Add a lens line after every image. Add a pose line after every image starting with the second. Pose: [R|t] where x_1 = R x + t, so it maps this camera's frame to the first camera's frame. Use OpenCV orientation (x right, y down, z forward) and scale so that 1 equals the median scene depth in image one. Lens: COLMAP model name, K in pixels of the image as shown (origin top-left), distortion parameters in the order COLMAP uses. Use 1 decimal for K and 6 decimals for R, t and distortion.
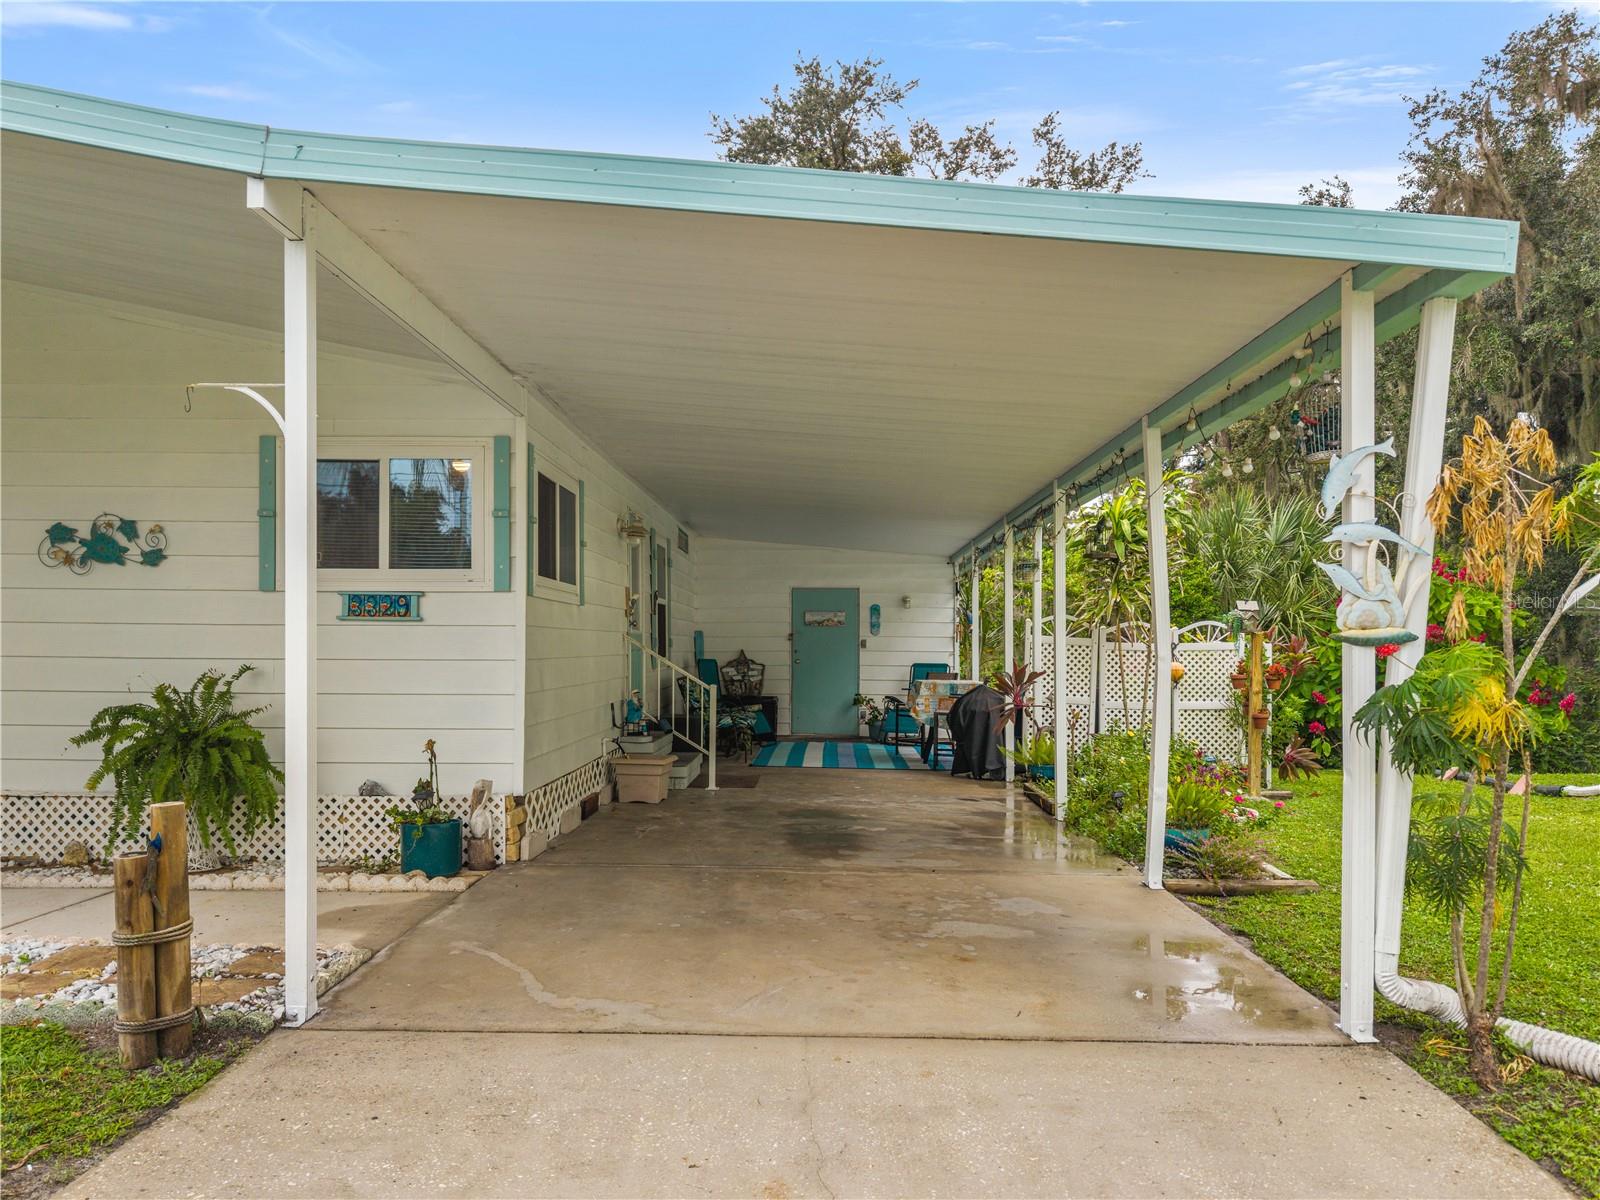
lens RADIAL K [[1092.3, 0, 796.3], [0, 1092.3, 656.5], [0, 0, 1]] dist [0.020123, -0.003268]
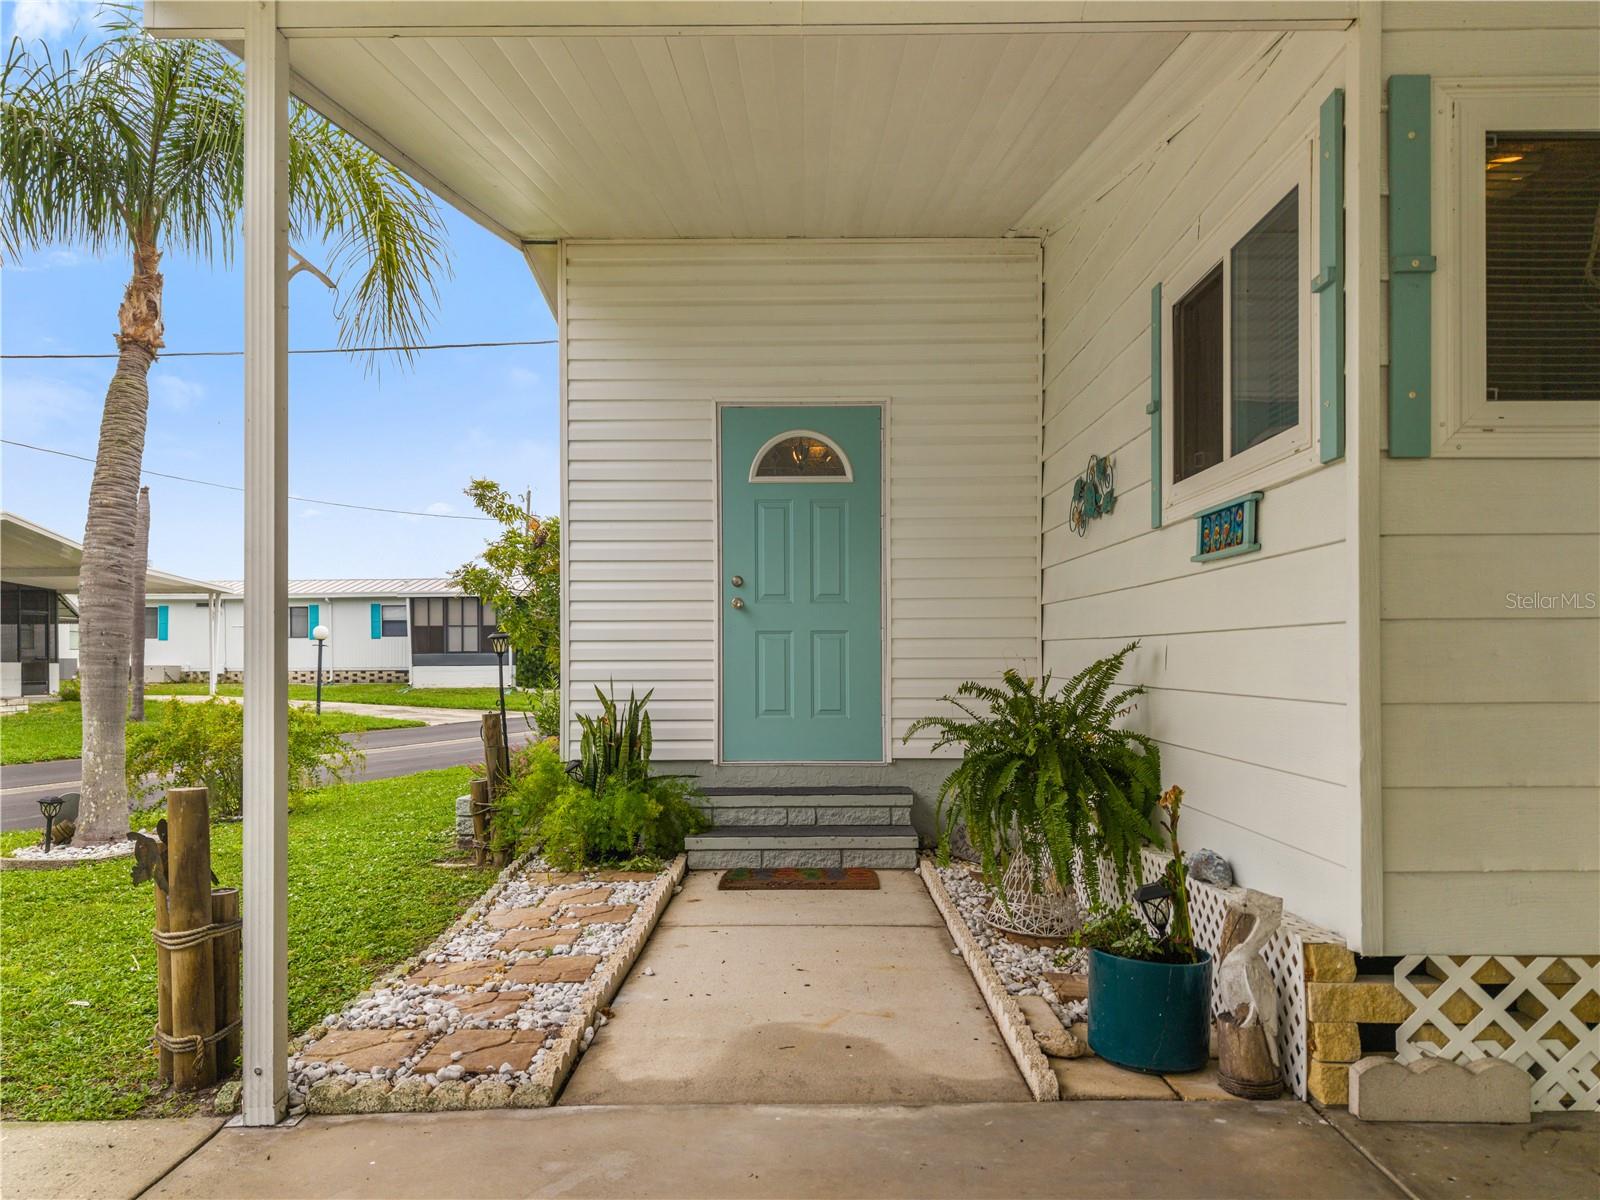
lens RADIAL K [[1093.9, 0, 772.7], [0, 1093.9, 619.1], [0, 0, 1]] dist [0.054136, 0.000758]
pose [[-0.002145, -0.039606, -0.999213, 0.132587], [0.007447, 0.999187, -0.039621, 0.014391], [0.999970, -0.007526, -0.001848, 0.616072]]
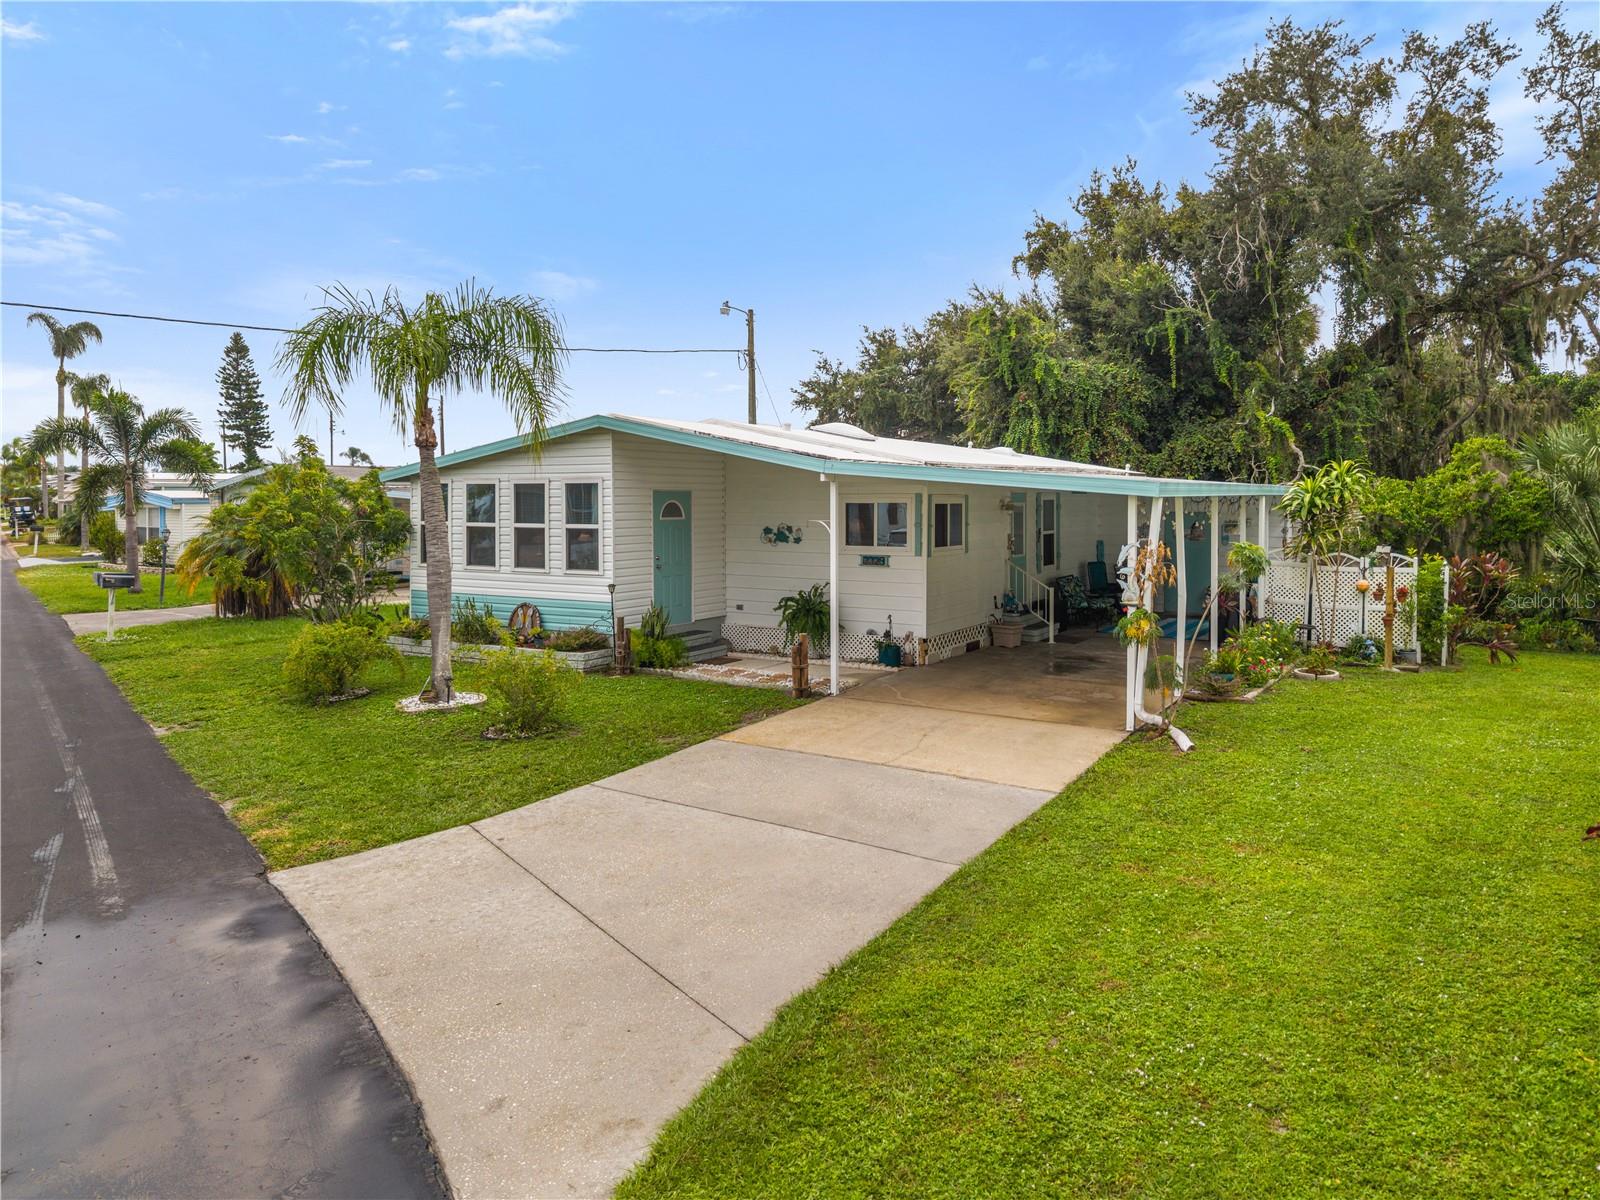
lens RADIAL K [[1091.2, 0, 771.4], [0, 1091.2, 519.7], [0, 0, 1]] dist [0.002637, 0.003238]
pose [[0.854356, 0.003244, -0.519679, 0.579466], [0.004457, 0.999898, 0.013569, -0.139797], [0.519670, -0.013909, 0.854254, -1.017504]]
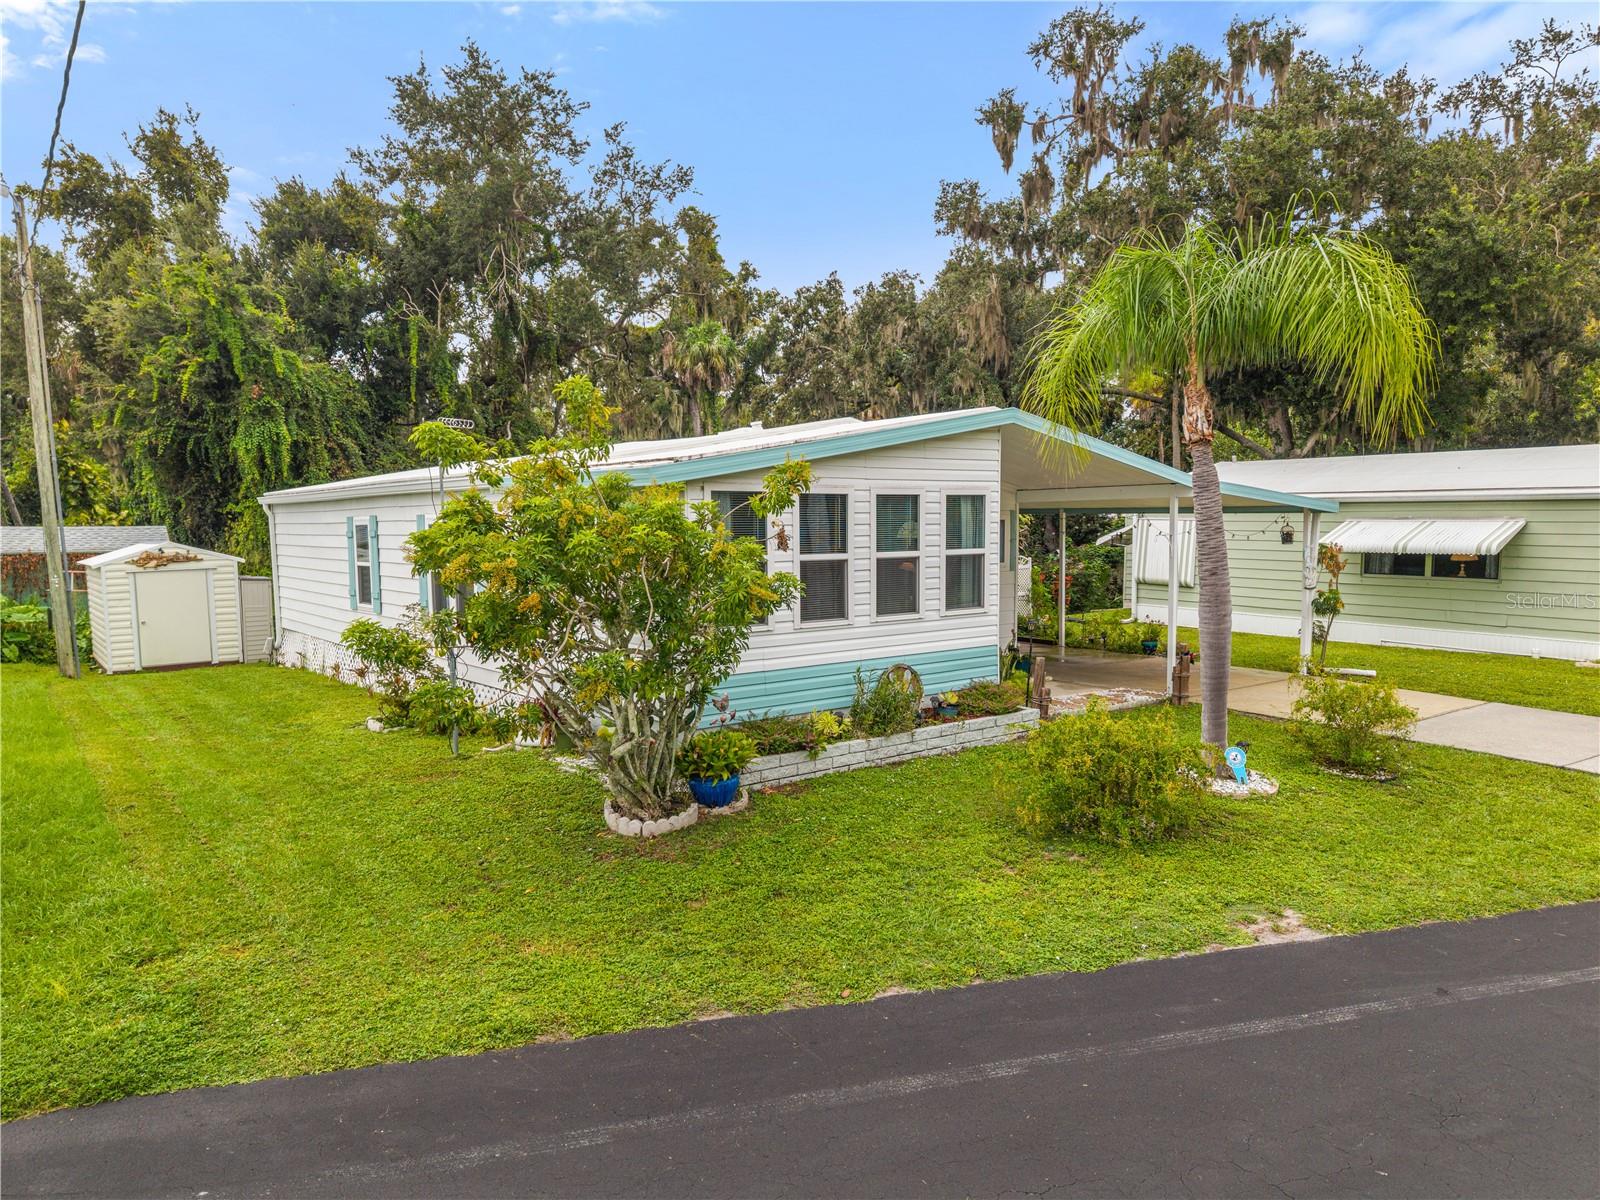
lens RADIAL K [[1093.9, 0, 772.7], [0, 1093.9, 619.1], [0, 0, 1]] dist [0.054136, 0.000758]
pose [[0.787128, -0.069754, 0.612833, -1.843340], [0.019394, 0.995892, 0.088445, -0.148963], [-0.616485, -0.057732, 0.785247, -0.549793]]
